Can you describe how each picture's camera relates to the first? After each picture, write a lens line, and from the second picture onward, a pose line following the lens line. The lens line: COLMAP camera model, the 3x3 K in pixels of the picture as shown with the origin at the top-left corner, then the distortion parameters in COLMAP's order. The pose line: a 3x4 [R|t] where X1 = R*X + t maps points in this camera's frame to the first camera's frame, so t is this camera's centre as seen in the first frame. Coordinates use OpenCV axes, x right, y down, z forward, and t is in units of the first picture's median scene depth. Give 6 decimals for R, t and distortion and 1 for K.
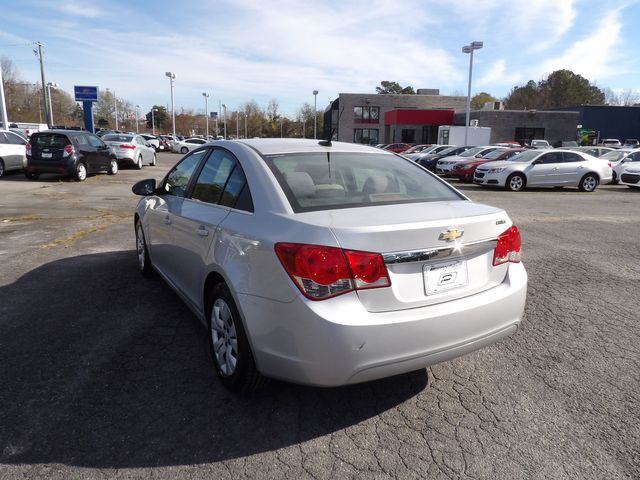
lens RADIAL K [[454.7, 0, 323.6], [0, 454.7, 230.7], [0, 0, 1]] dist [-0.040789, 0.038501]
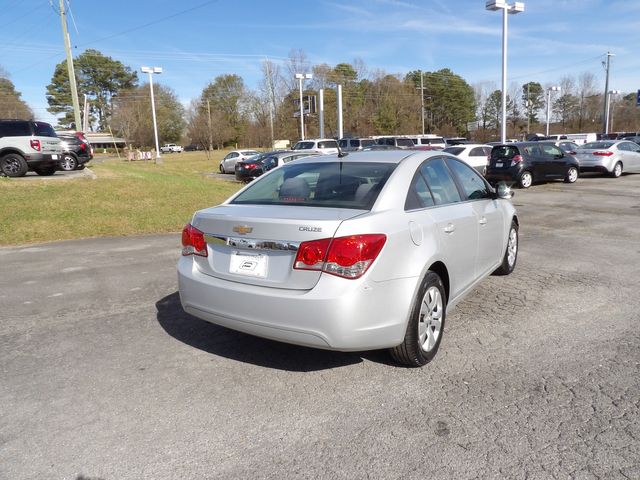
lens RADIAL K [[454.7, 0, 323.6], [0, 454.7, 230.7], [0, 0, 1]] dist [-0.040789, 0.038501]
pose [[0.418196, 0.106514, -0.902090, 0.186452], [-0.122947, 0.990600, 0.059968, -0.010960], [0.899998, 0.085830, 0.427360, 0.083339]]
